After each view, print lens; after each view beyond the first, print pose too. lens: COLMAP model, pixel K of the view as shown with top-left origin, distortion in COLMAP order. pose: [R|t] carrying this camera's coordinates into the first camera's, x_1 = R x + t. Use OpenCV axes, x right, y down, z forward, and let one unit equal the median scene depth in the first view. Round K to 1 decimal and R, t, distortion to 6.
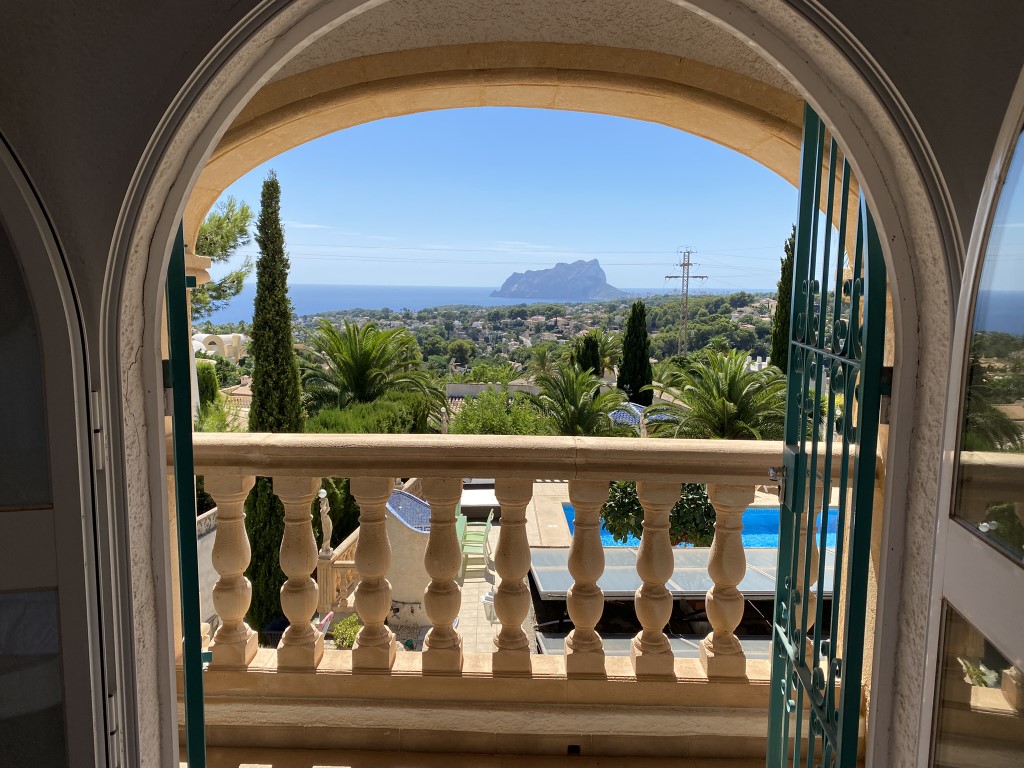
lens RADIAL K [[781.2, 0, 511.2], [0, 781.2, 387.4], [0, 0, 1]] dist [0.005930, -0.003579]
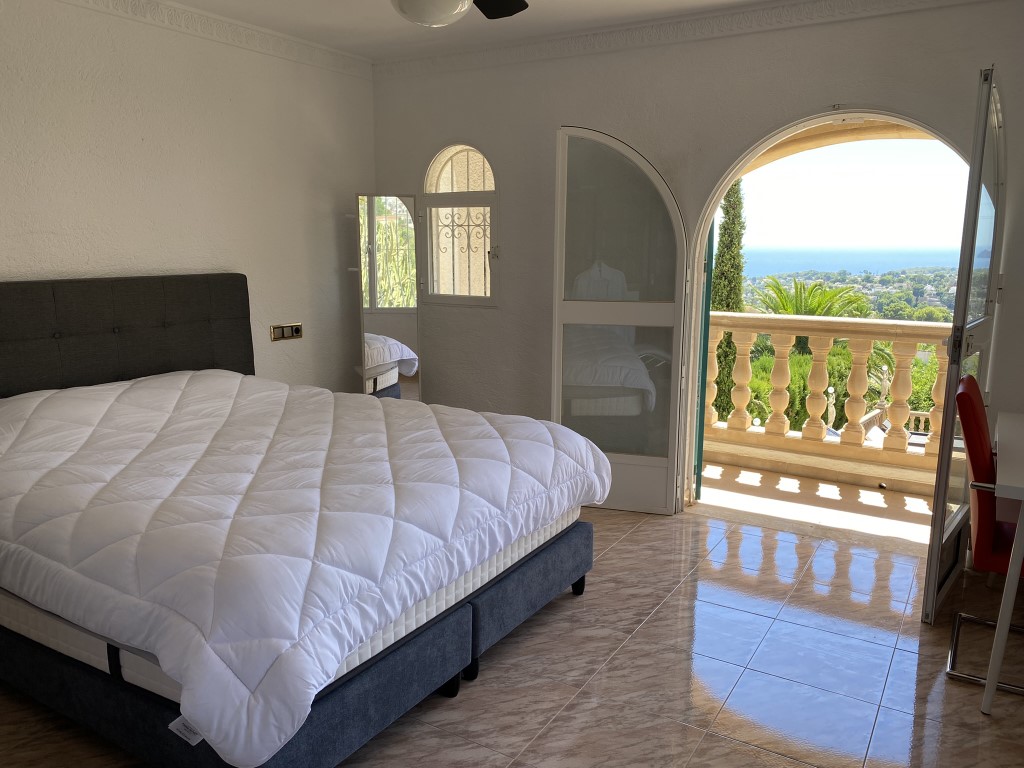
lens RADIAL K [[781.2, 0, 511.2], [0, 781.2, 387.4], [0, 0, 1]] dist [0.005930, -0.003579]
pose [[0.849460, 0.086066, -0.520586, 0.266735], [-0.060704, 0.995997, 0.065609, 0.150354], [0.524149, -0.024131, 0.851284, -0.998263]]
